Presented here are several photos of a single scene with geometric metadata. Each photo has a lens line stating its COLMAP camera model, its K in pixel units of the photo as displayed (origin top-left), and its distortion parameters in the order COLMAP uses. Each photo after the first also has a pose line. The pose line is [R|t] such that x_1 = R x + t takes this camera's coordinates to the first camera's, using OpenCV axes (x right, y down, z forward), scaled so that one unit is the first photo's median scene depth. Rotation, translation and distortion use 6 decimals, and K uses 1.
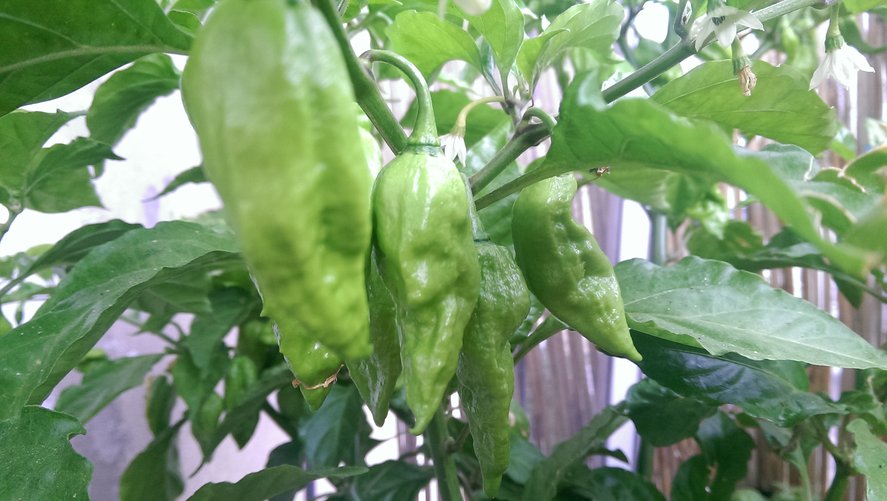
lens RADIAL K [[706.4, 0, 445.0], [0, 706.4, 249.4], [0, 0, 1]] dist [-0.012918, -0.029556]
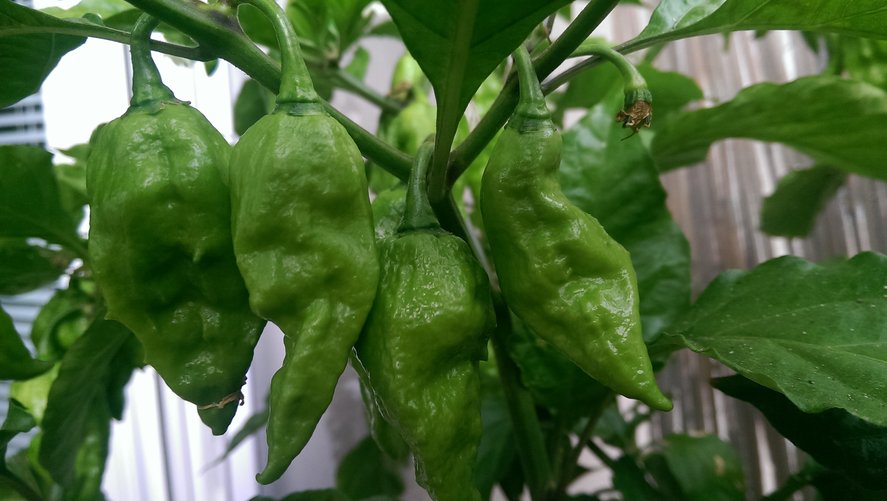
lens RADIAL K [[706.4, 0, 442.6], [0, 706.4, 246.9], [0, 0, 1]] dist [-0.012918, -0.029556]
pose [[0.889177, -0.011933, -0.457407, 0.382624], [0.004700, 0.999845, -0.016949, 0.018334], [0.457539, 0.012921, 0.889096, 0.327509]]
